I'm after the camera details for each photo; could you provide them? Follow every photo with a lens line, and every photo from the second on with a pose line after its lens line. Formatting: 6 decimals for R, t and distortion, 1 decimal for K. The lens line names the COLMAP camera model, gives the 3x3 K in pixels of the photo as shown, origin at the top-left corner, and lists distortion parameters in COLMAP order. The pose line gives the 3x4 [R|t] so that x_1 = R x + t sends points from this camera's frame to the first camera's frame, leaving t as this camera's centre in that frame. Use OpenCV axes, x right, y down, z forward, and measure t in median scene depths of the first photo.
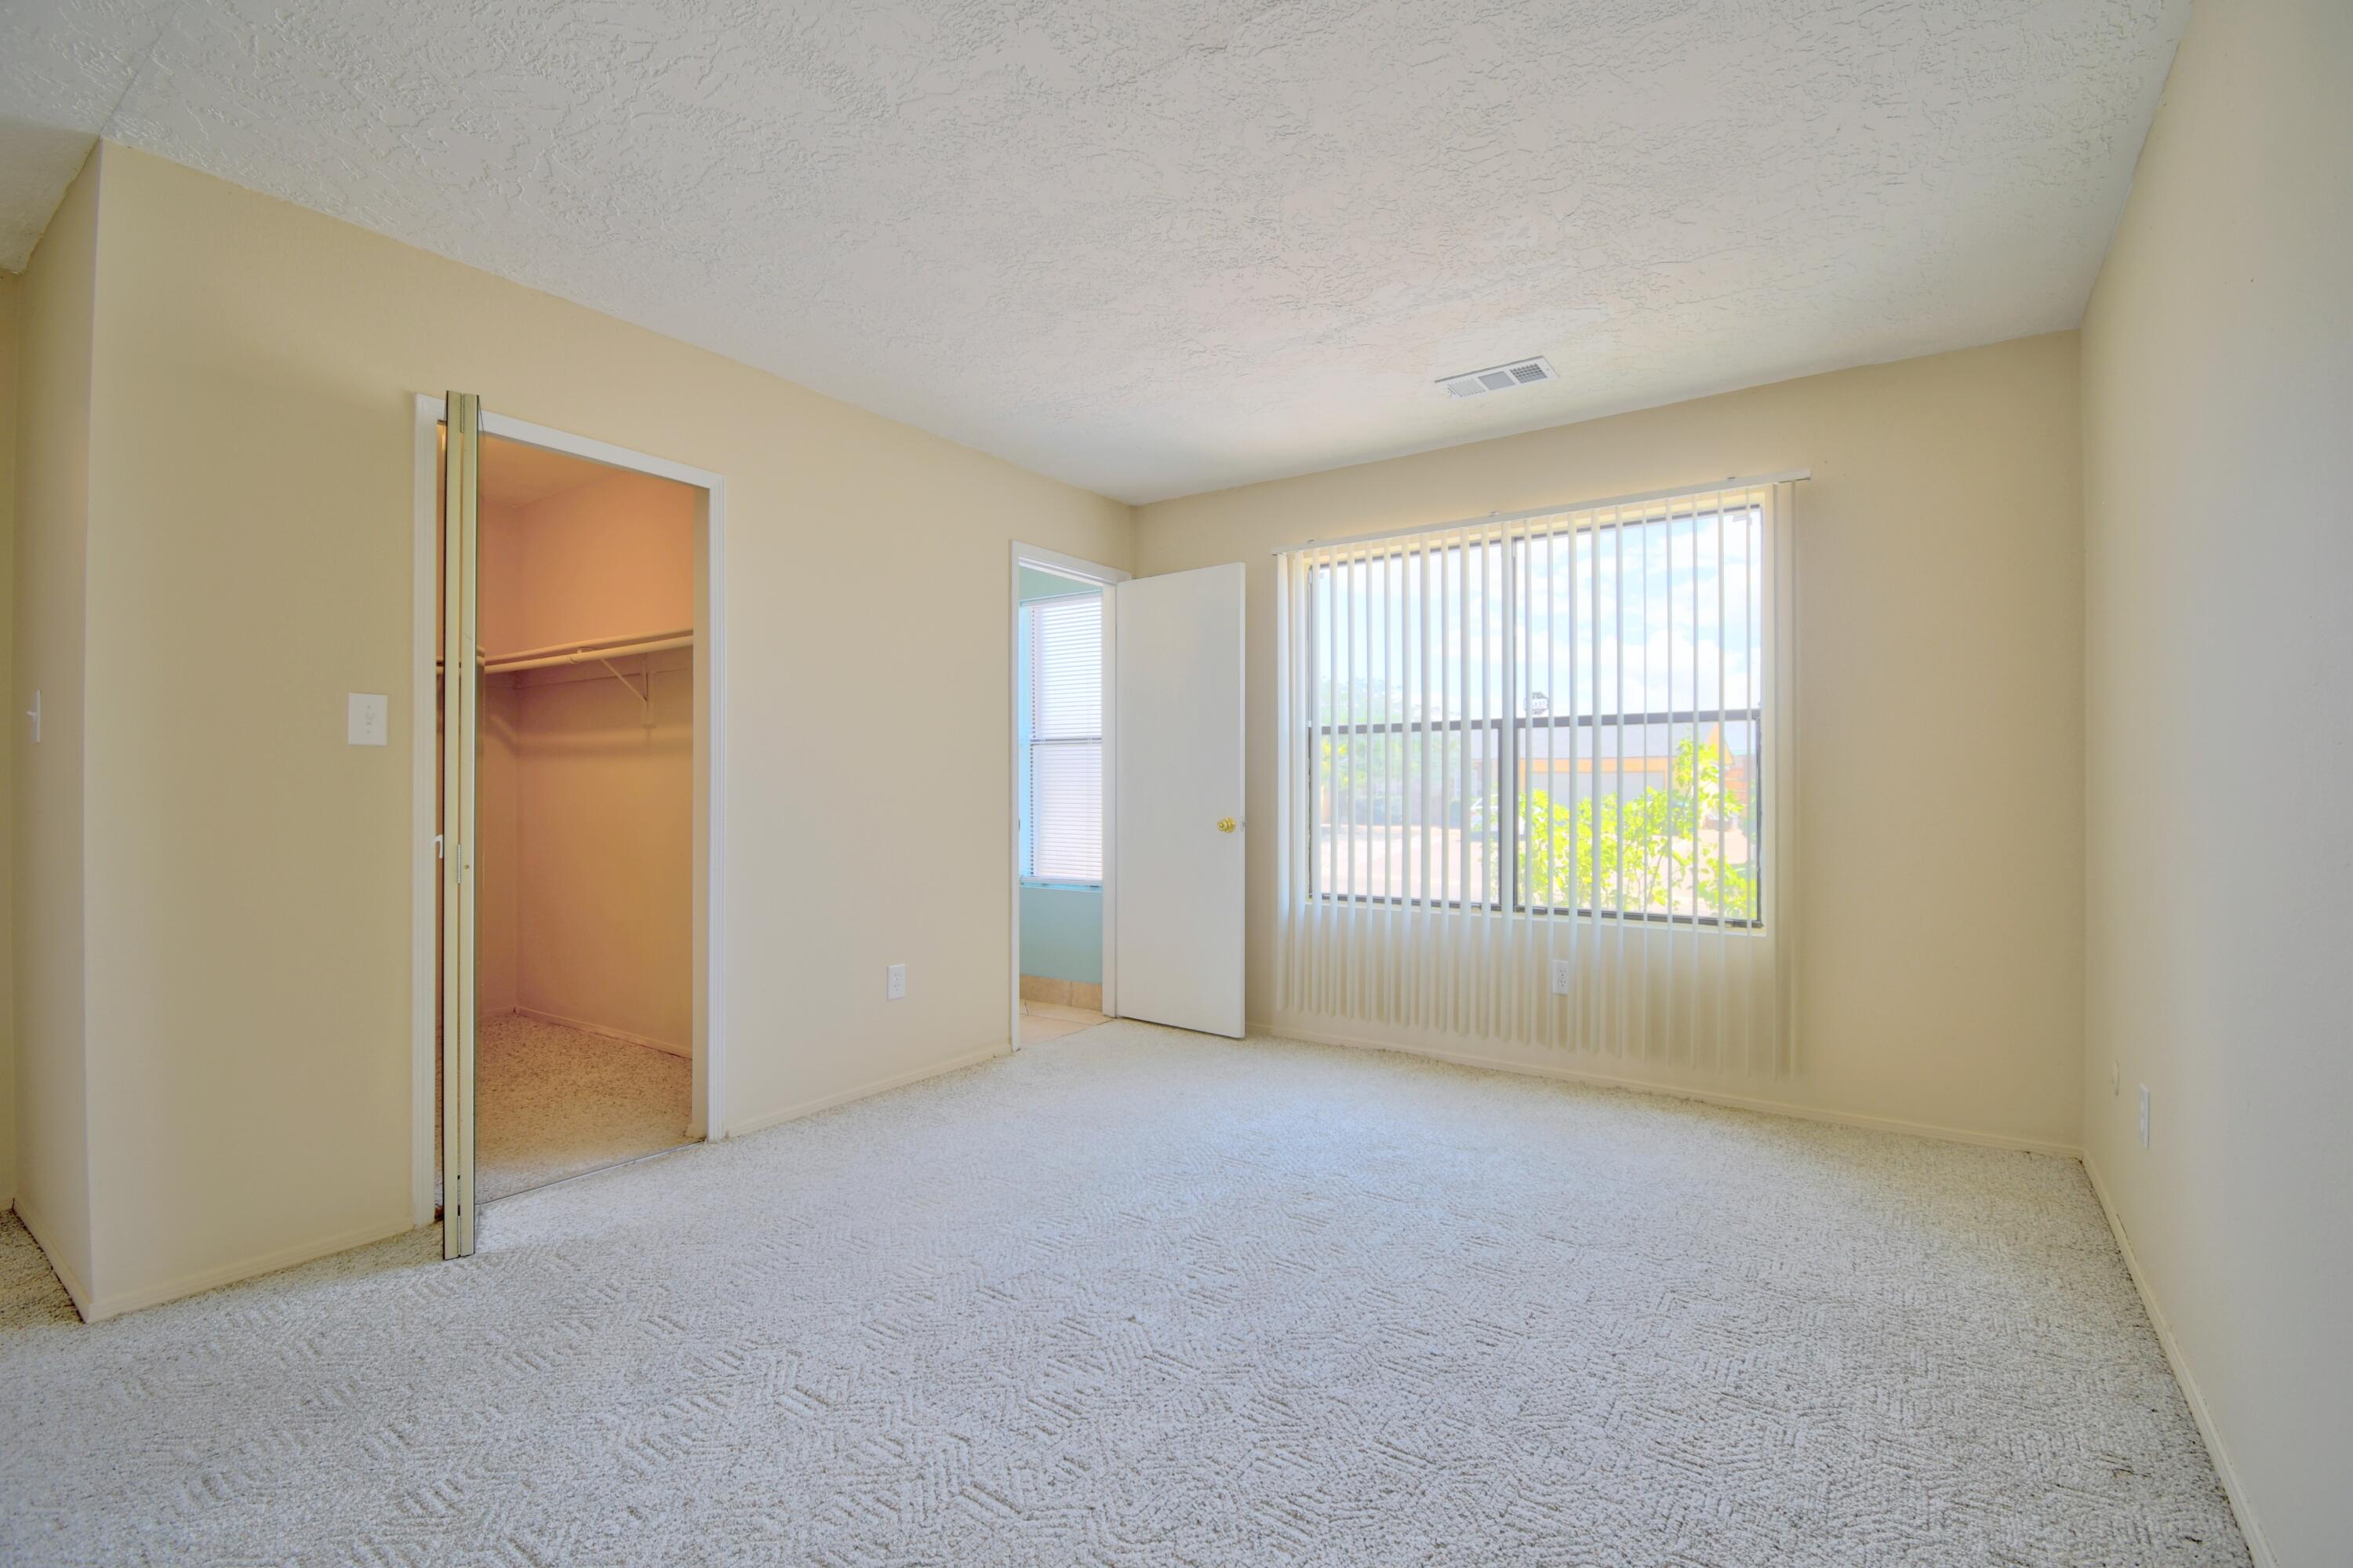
lens RADIAL K [[1037.4, 0, 1178.0], [0, 1037.4, 785.9], [0, 0, 1]] dist [0.019428, -0.025102]
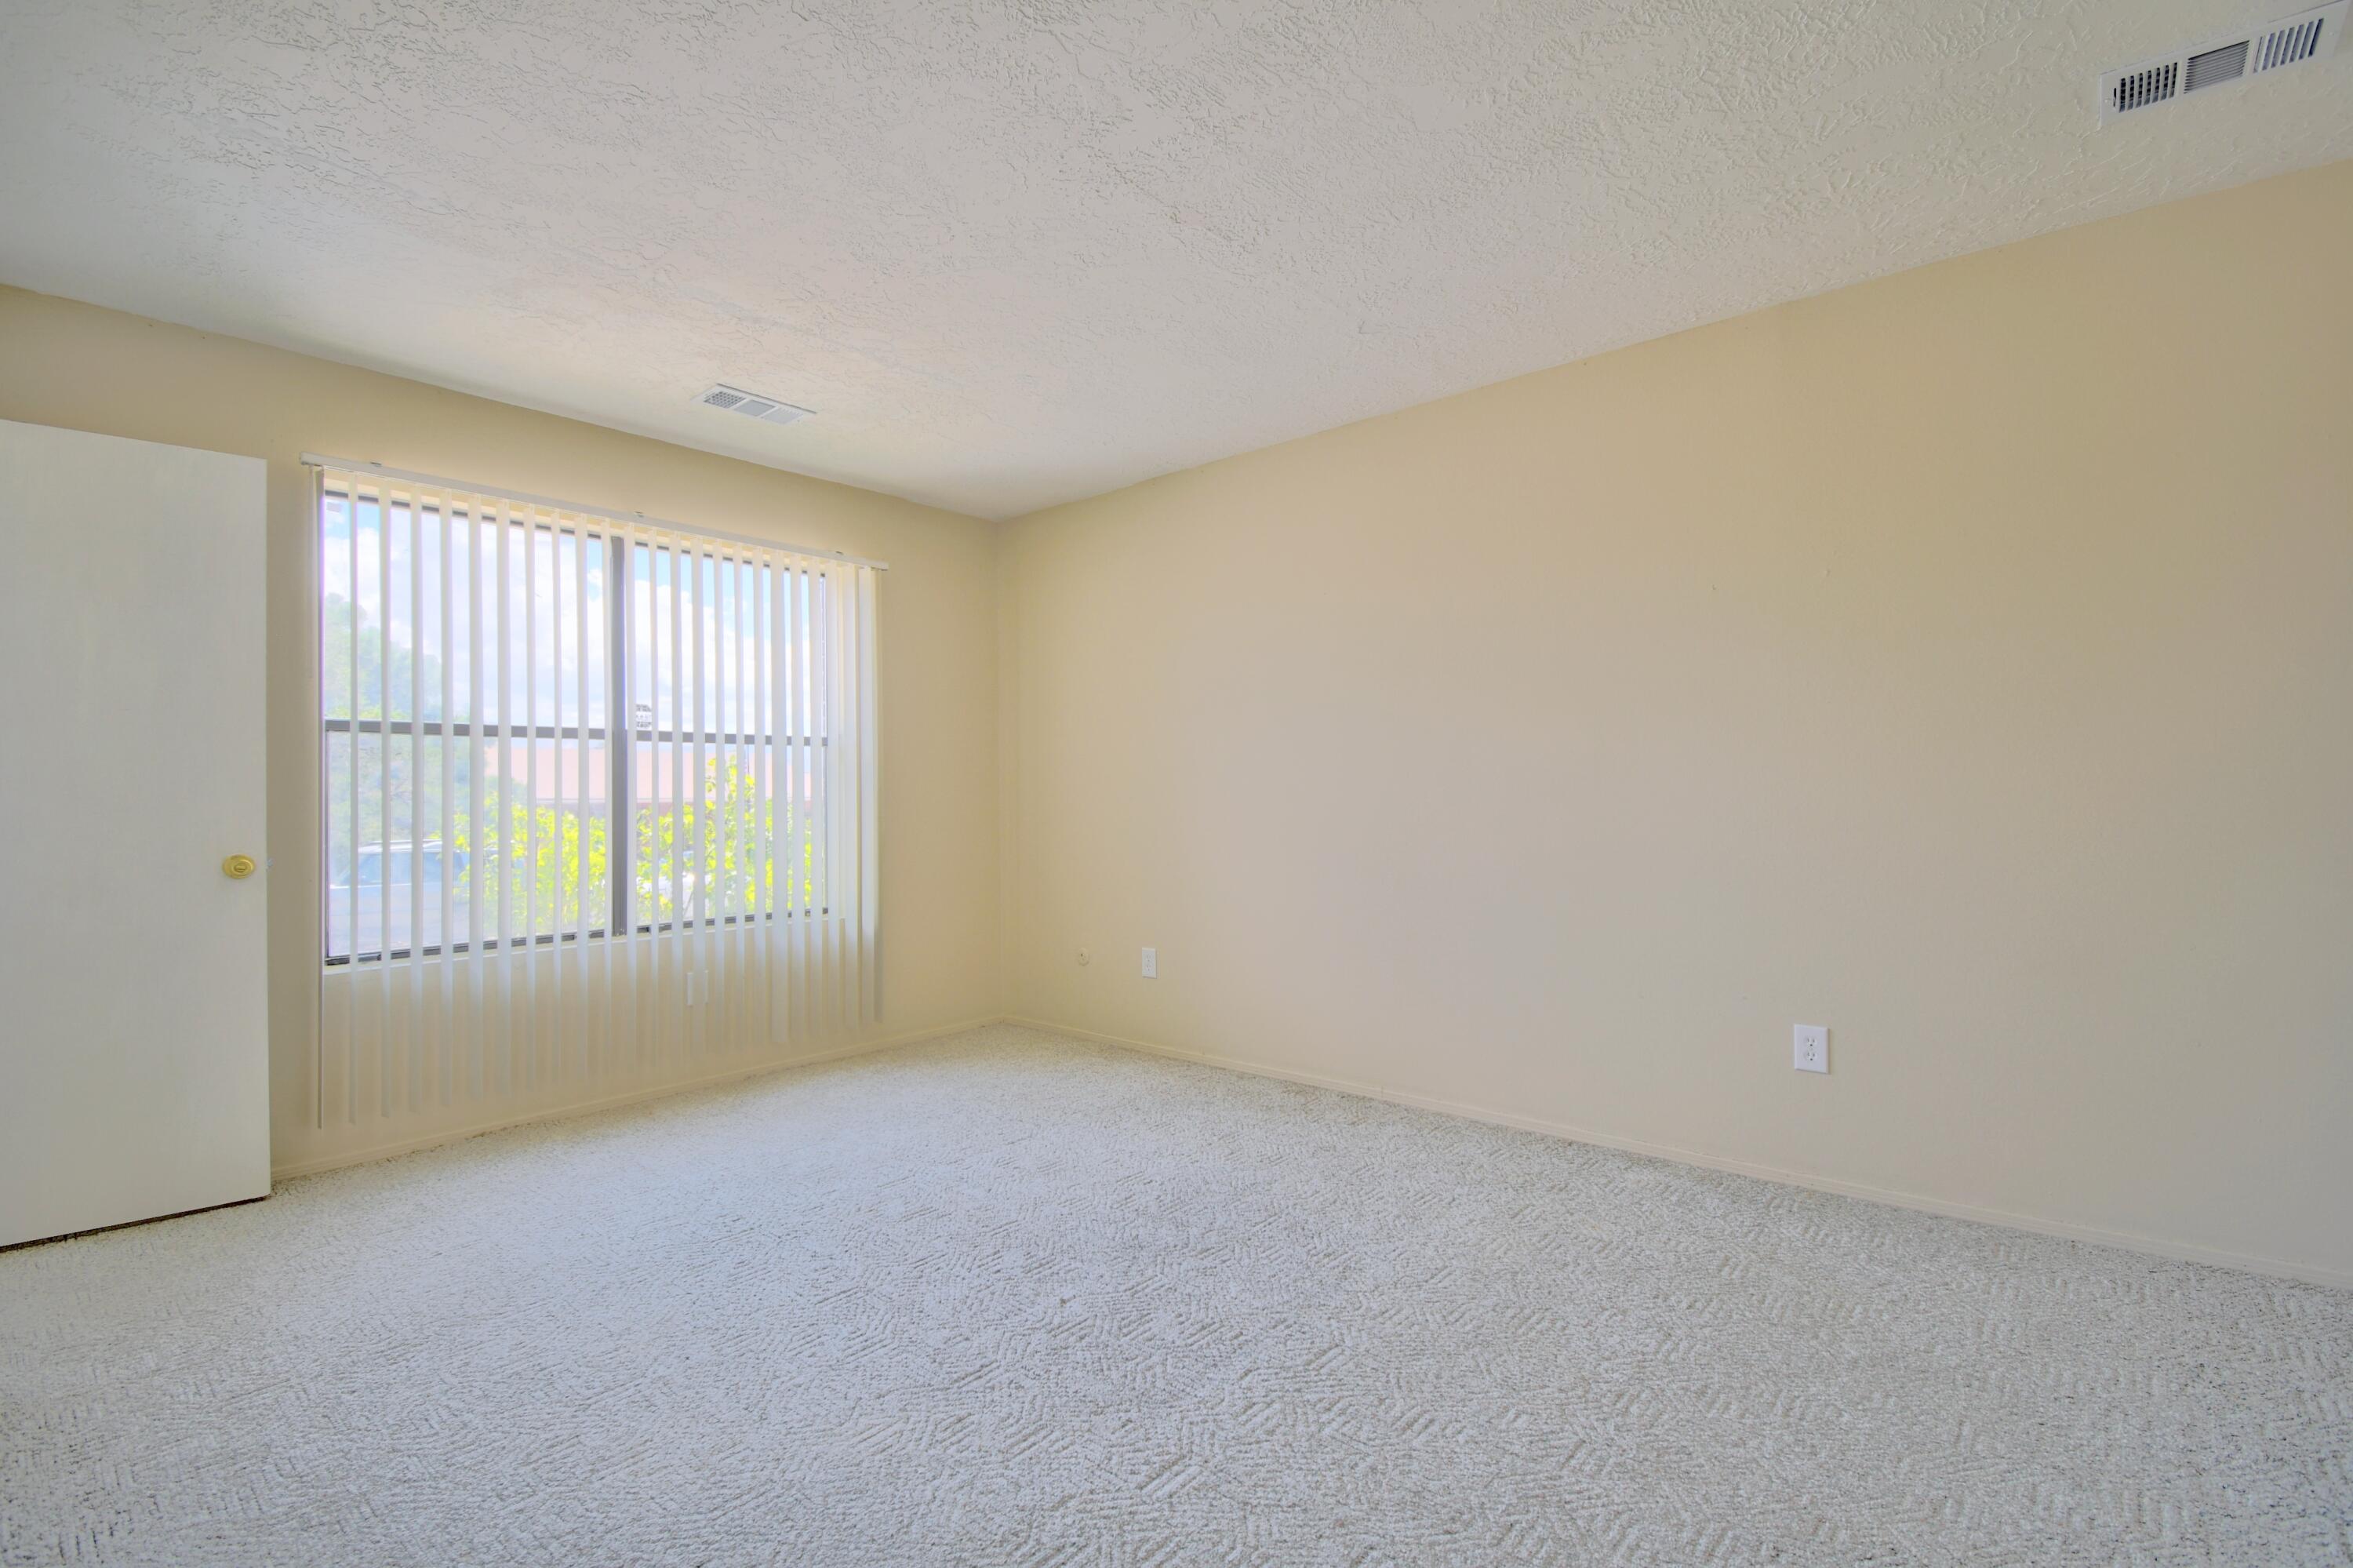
lens RADIAL K [[1037.4, 0, 1178.0], [0, 1037.4, 785.9], [0, 0, 1]] dist [0.019428, -0.025102]
pose [[0.104683, 0.010546, 0.994450, -0.580090], [0.009211, 0.999891, -0.011573, 0.001867], [-0.994463, 0.010372, 0.104574, 0.410797]]
